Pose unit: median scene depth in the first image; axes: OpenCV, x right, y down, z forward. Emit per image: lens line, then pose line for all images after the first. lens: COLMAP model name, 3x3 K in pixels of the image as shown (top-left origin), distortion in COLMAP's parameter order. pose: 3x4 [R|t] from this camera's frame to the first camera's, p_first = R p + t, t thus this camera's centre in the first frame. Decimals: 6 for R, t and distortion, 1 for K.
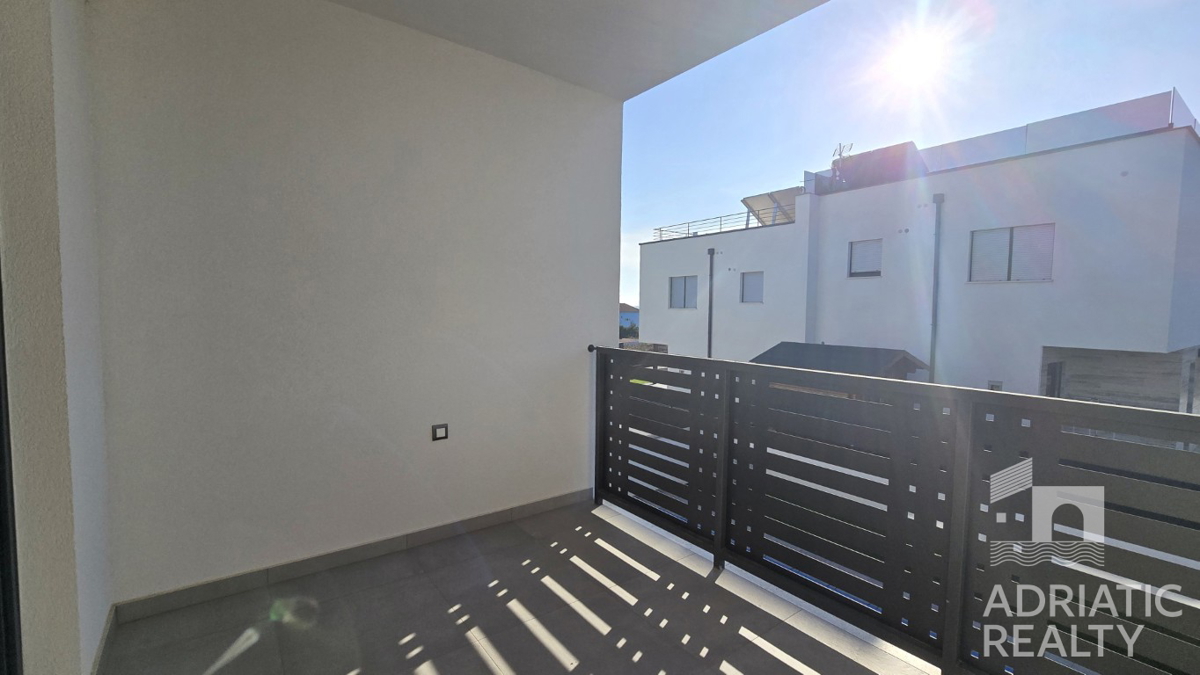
lens RADIAL K [[488.2, 0, 599.6], [0, 488.2, 335.8], [0, 0, 1]] dist [-0.005722, 0.000120]
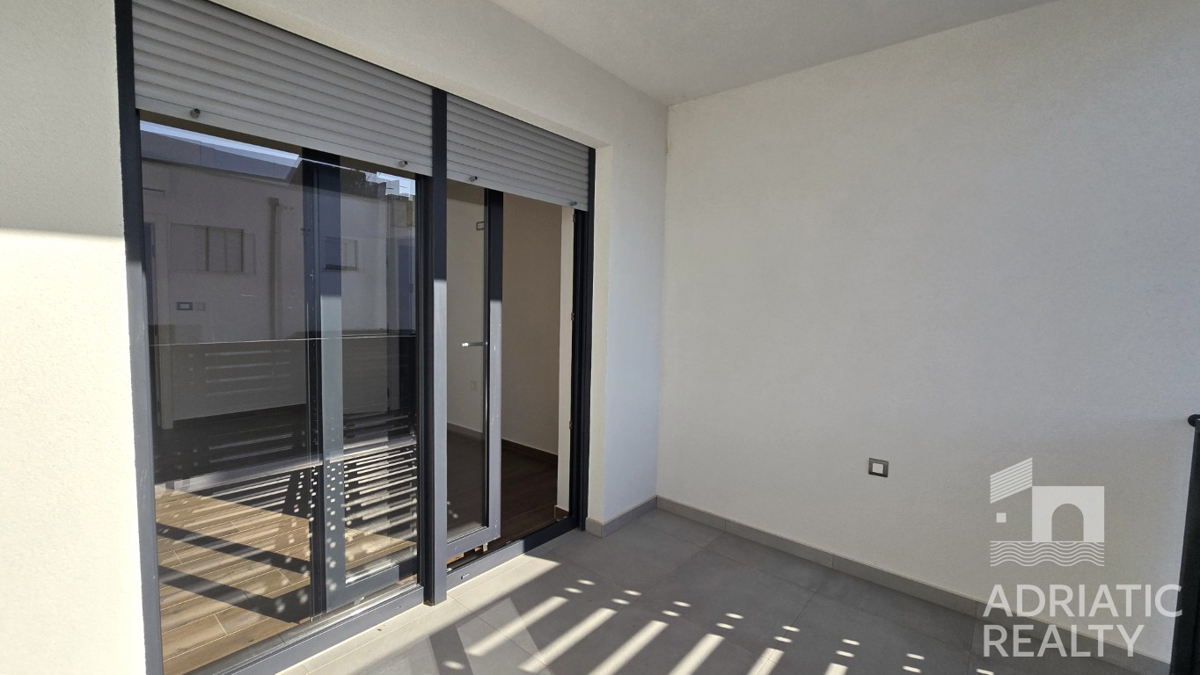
lens RADIAL K [[488.2, 0, 599.6], [0, 488.2, 335.8], [0, 0, 1]] dist [-0.005722, 0.000120]
pose [[0.213414, 0.054321, -0.975451, 0.472327], [-0.065548, 0.996999, 0.041180, -0.058036], [0.974761, 0.055150, 0.216334, 0.284293]]
